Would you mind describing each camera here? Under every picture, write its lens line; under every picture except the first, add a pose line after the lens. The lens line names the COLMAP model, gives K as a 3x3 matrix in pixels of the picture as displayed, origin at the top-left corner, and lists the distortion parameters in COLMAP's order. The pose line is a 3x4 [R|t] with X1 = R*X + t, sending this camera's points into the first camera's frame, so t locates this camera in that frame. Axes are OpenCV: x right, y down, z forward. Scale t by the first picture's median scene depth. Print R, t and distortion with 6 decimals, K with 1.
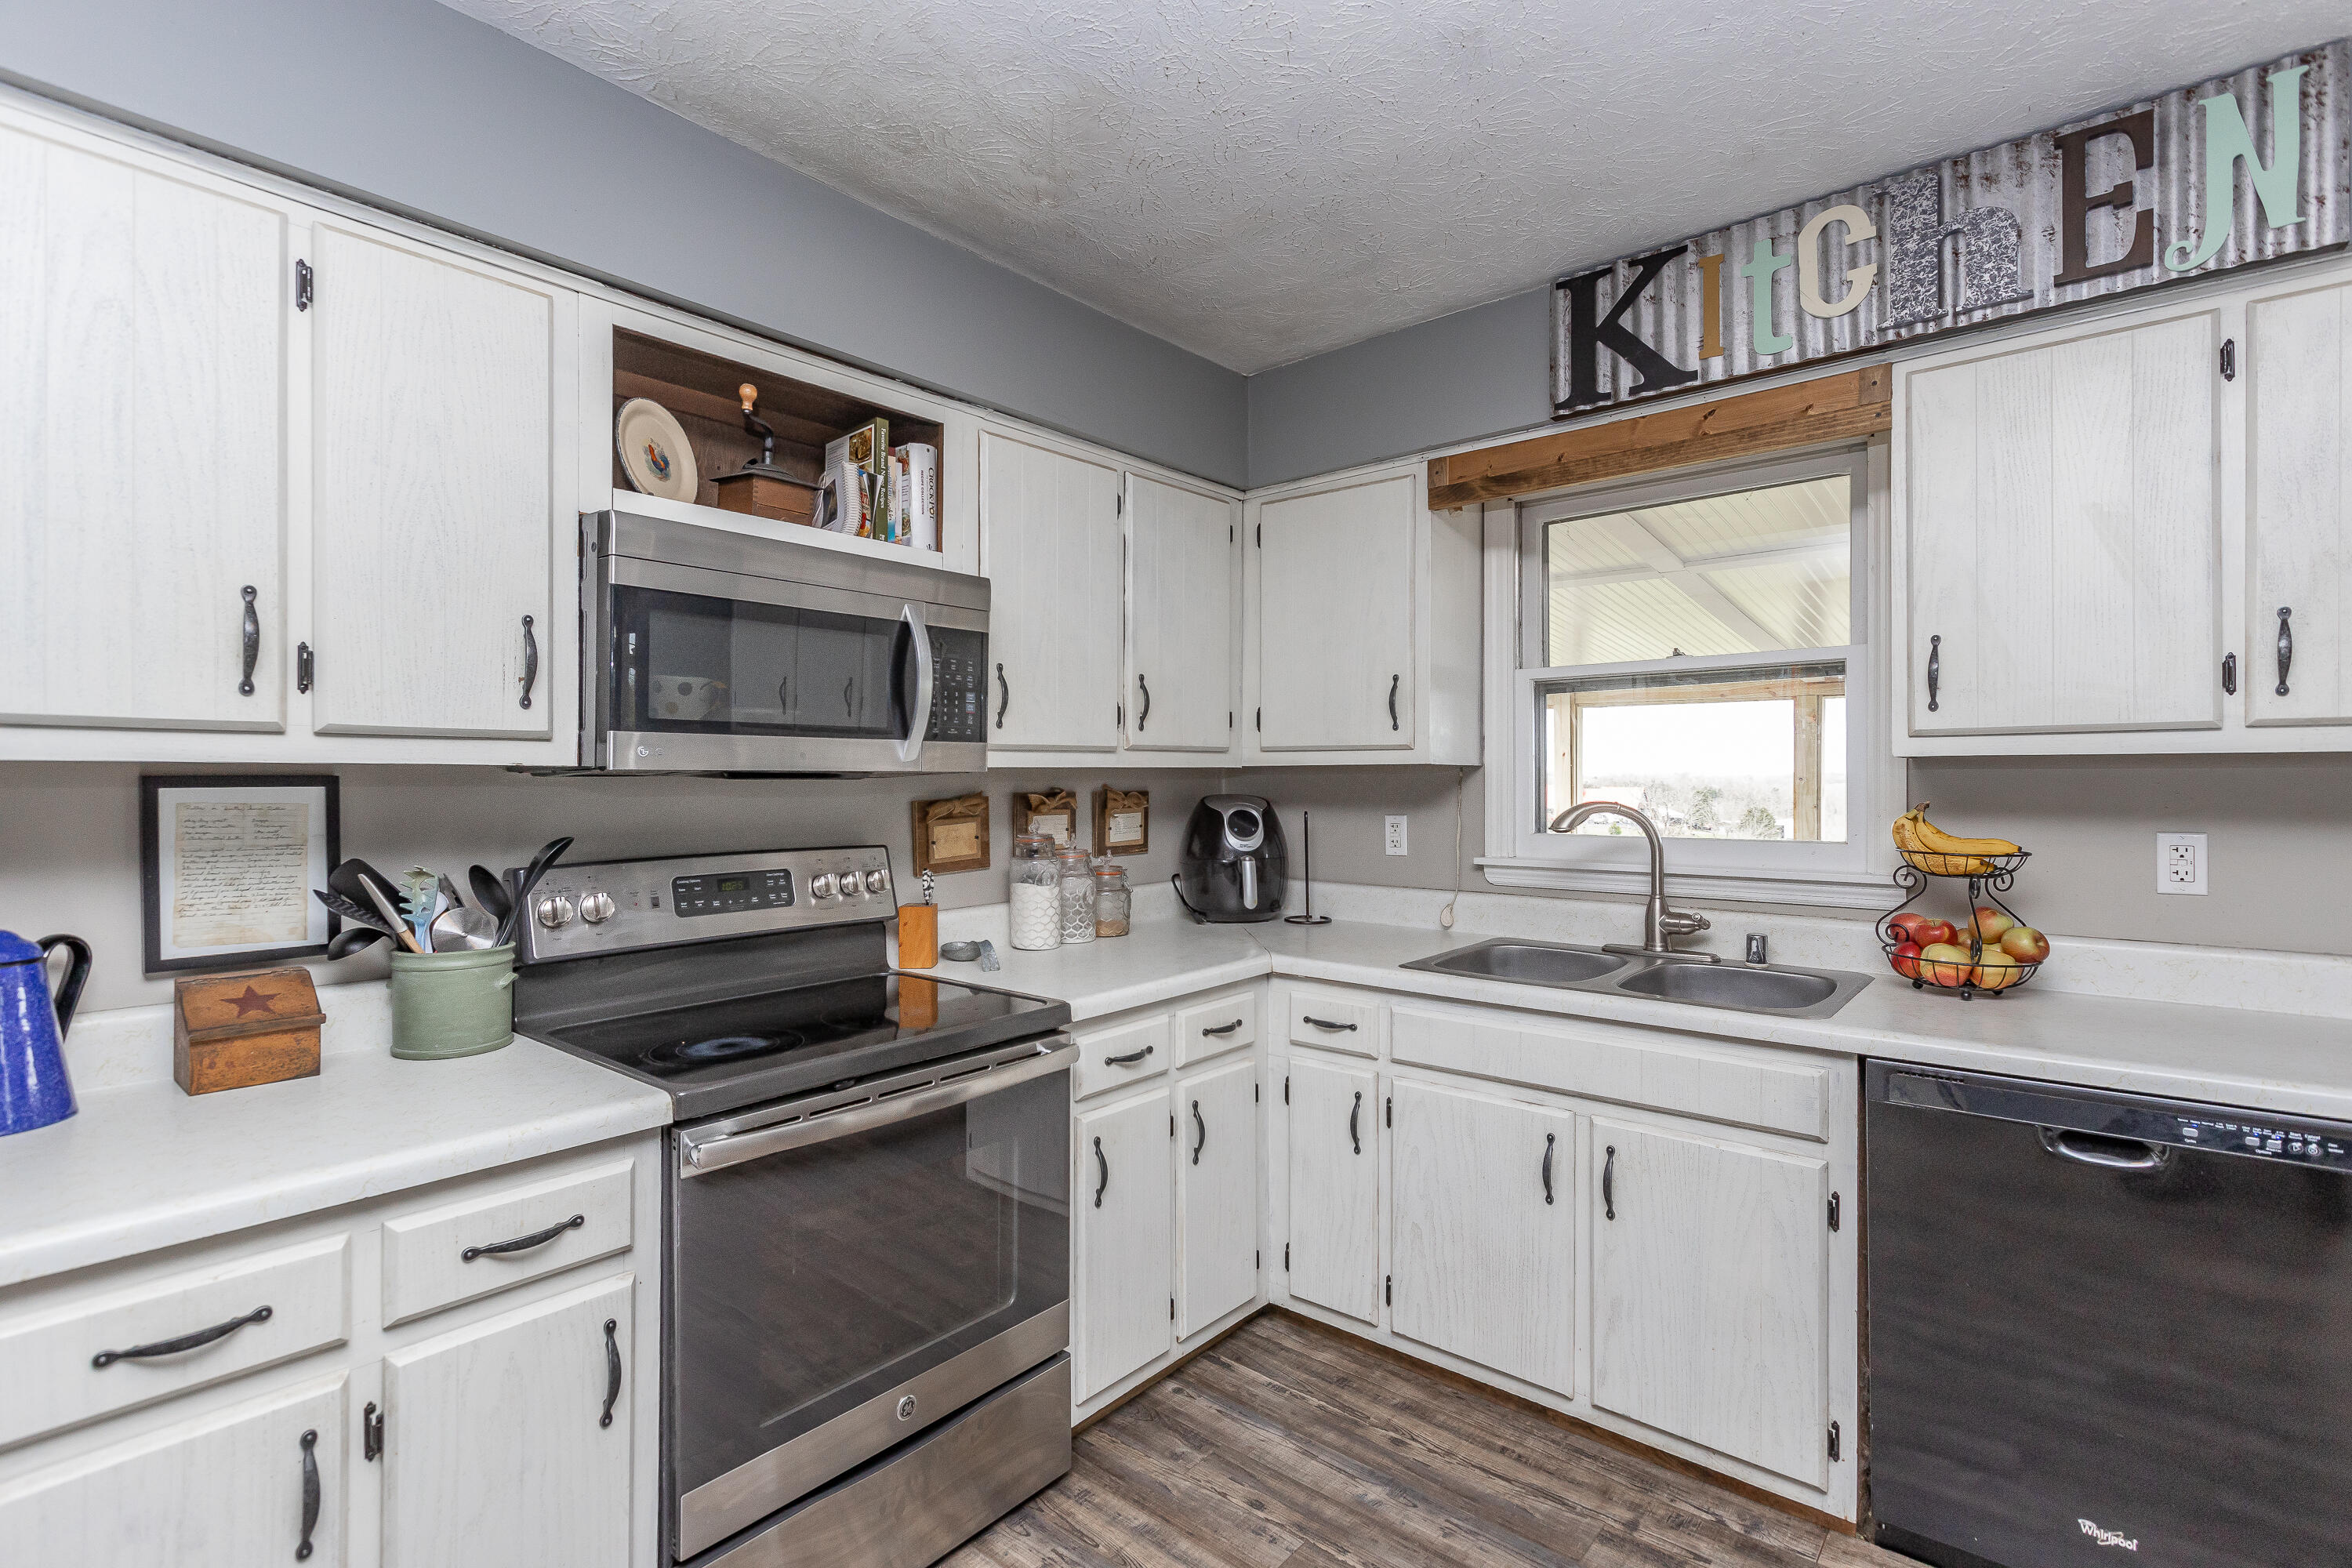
lens RADIAL K [[1083.1, 0, 1169.3], [0, 1083.1, 766.5], [0, 0, 1]] dist [-0.001093, -0.000214]
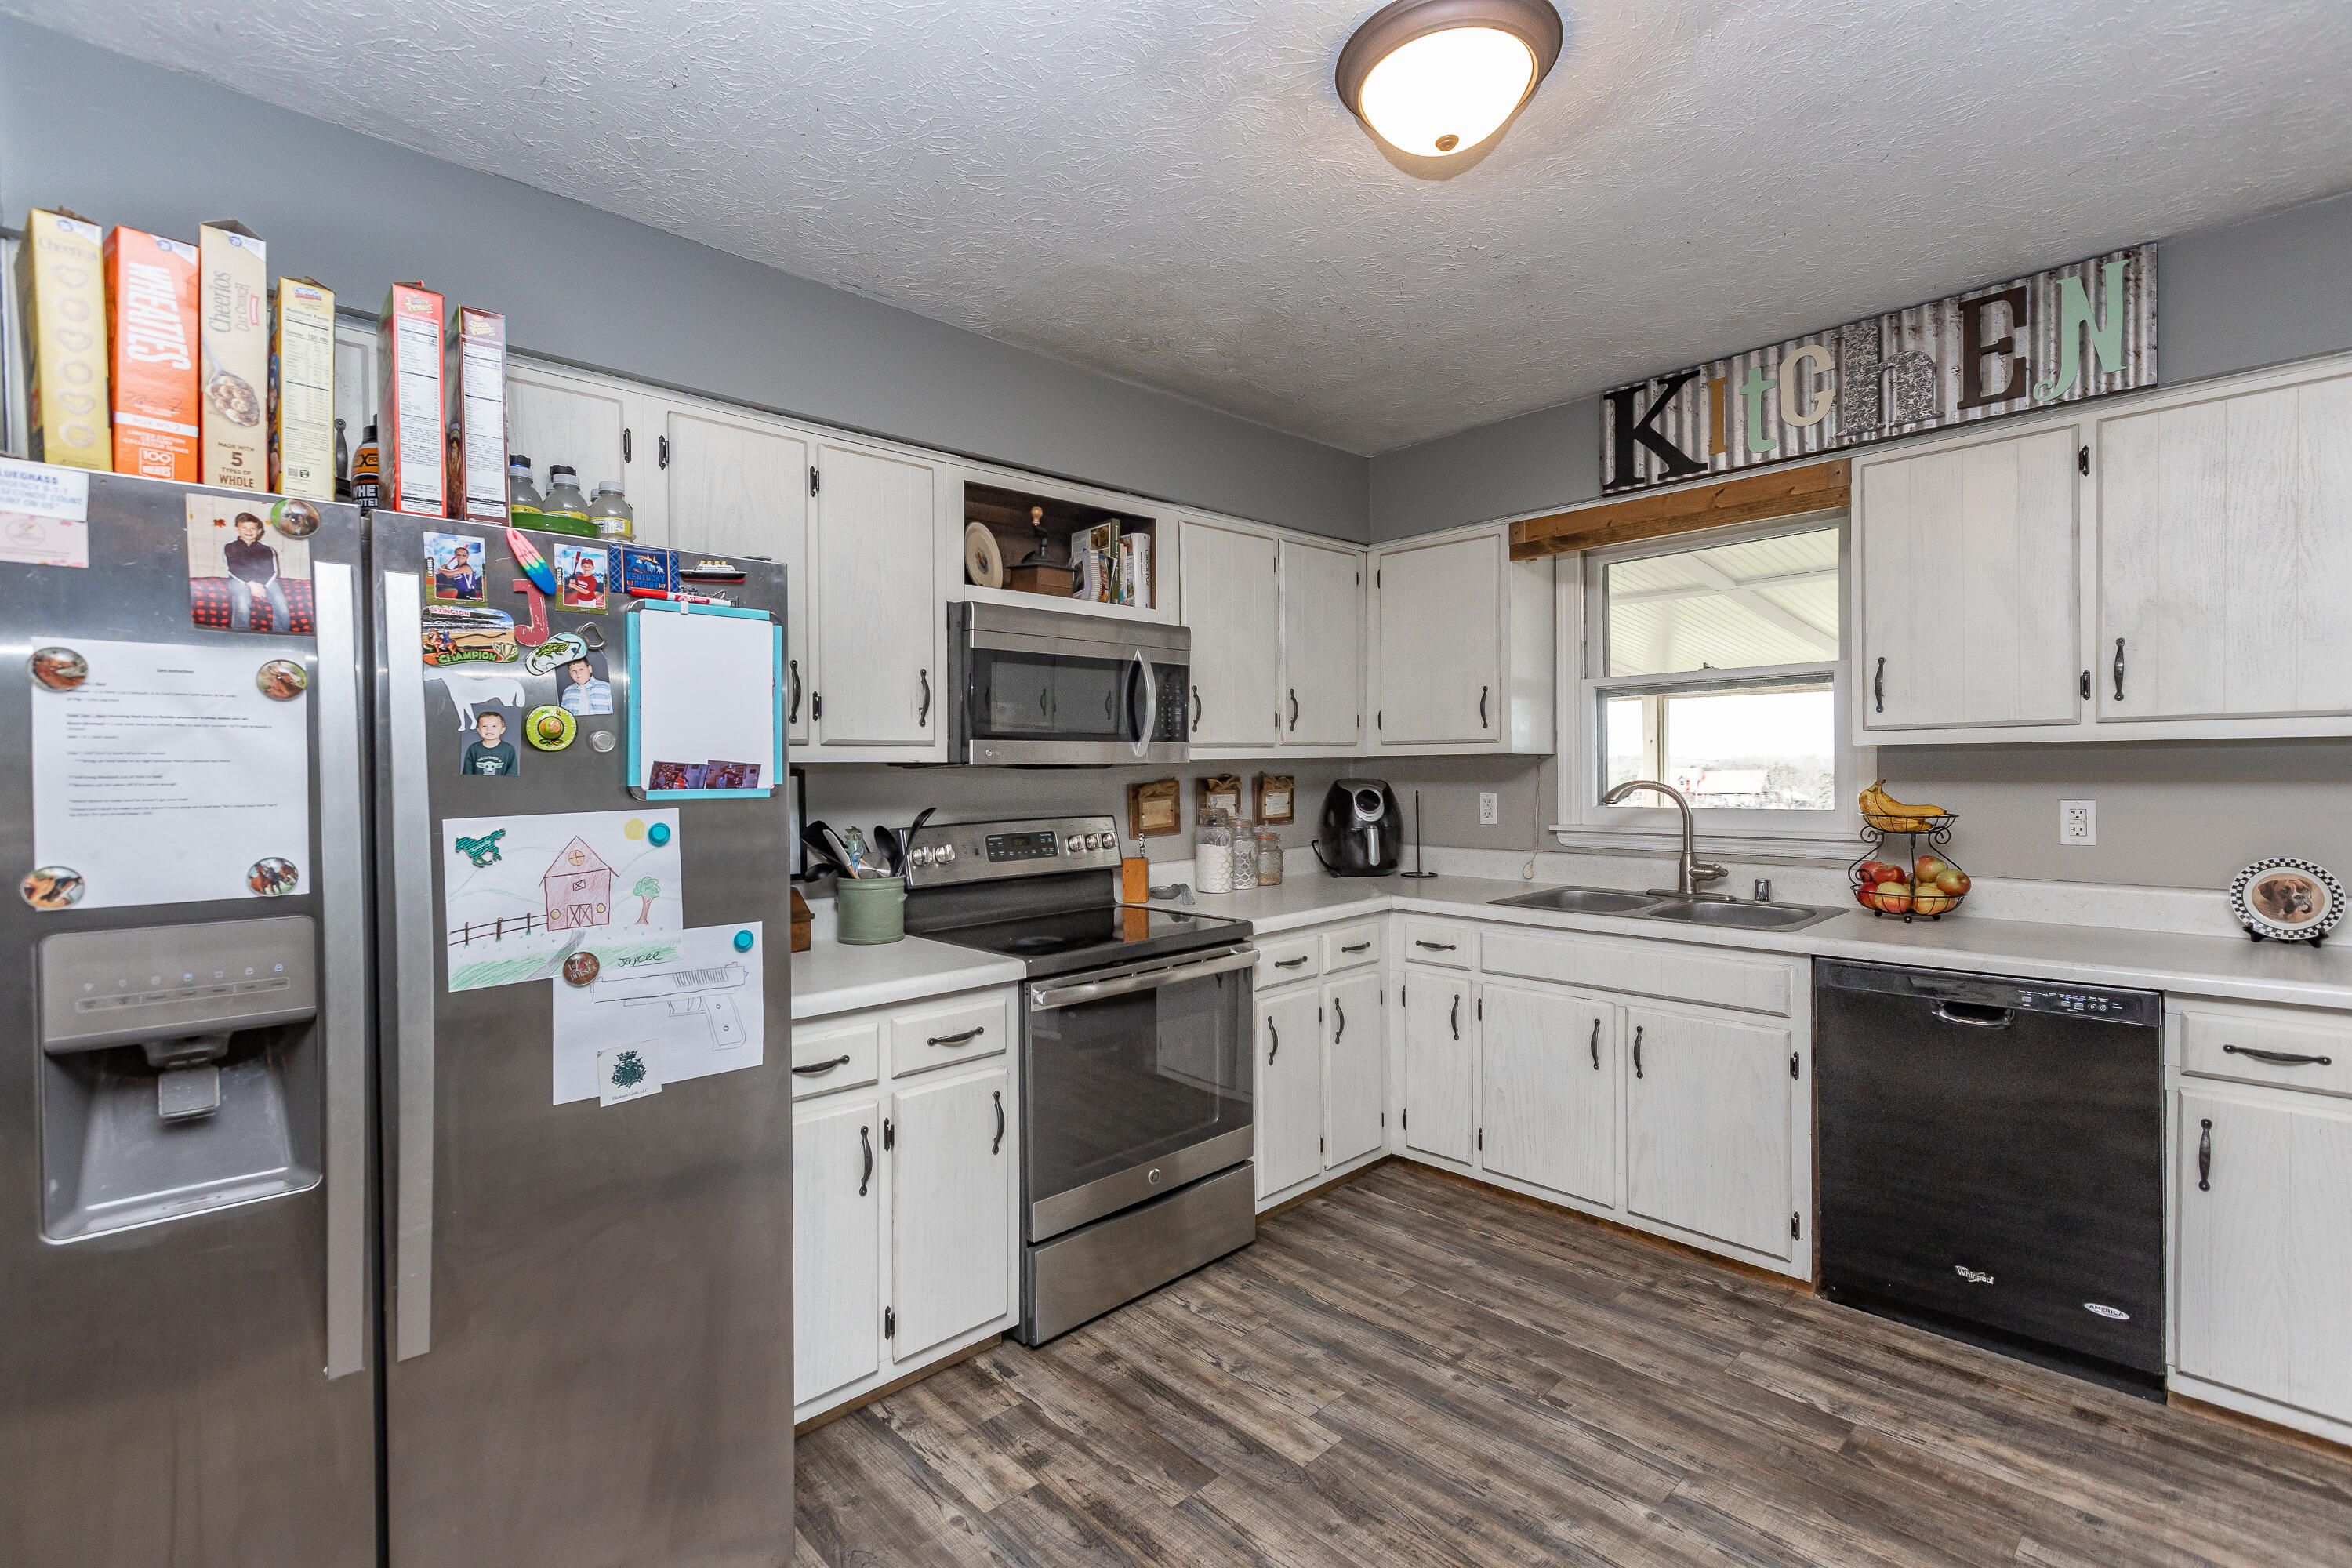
lens RADIAL K [[1041.8, 0, 1173.8], [0, 1041.8, 773.1], [0, 0, 1]] dist [0.000256, 0.000311]
pose [[0.994449, -0.008286, -0.104895, -0.045540], [0.010102, 0.999808, 0.016789, -0.004897], [0.104736, -0.017755, 0.994342, -0.382087]]
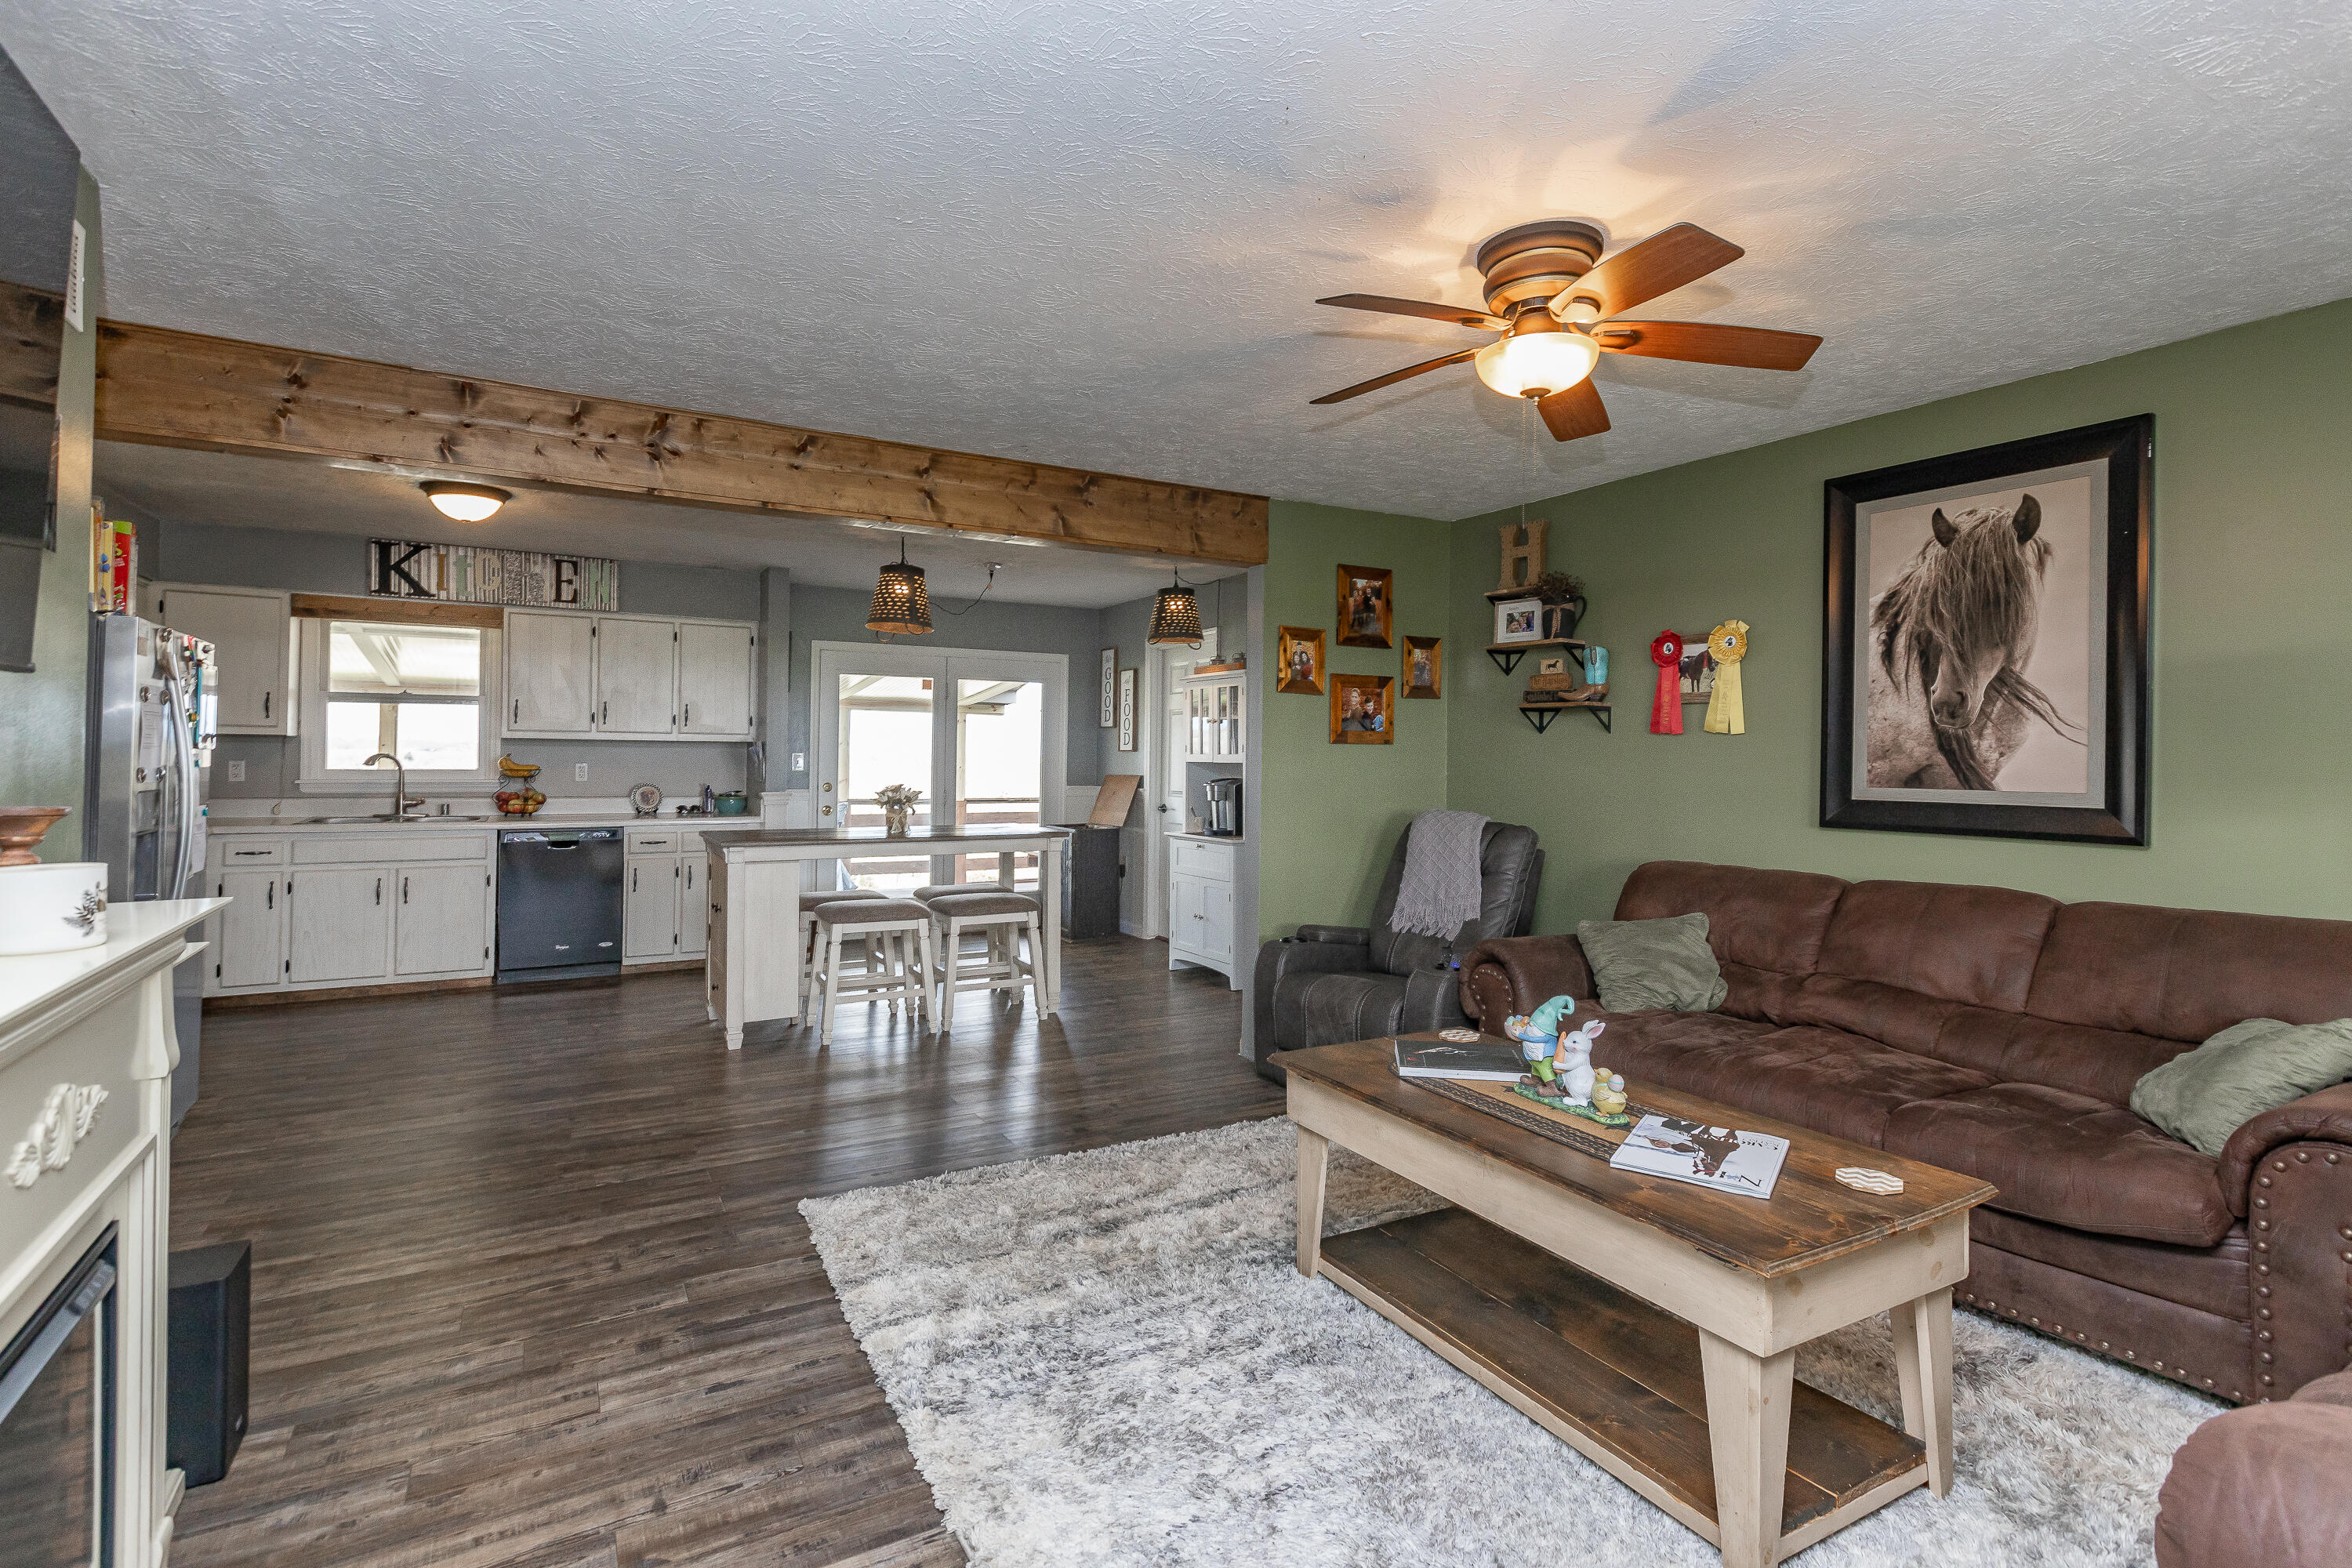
lens RADIAL K [[1083.1, 0, 1169.3], [0, 1083.1, 766.5], [0, 0, 1]] dist [-0.001093, -0.000214]
pose [[0.327385, -0.004871, 0.944878, -1.486341], [-0.020916, 0.999704, 0.012400, -0.005801], [-0.944660, -0.023823, 0.327186, -1.647623]]
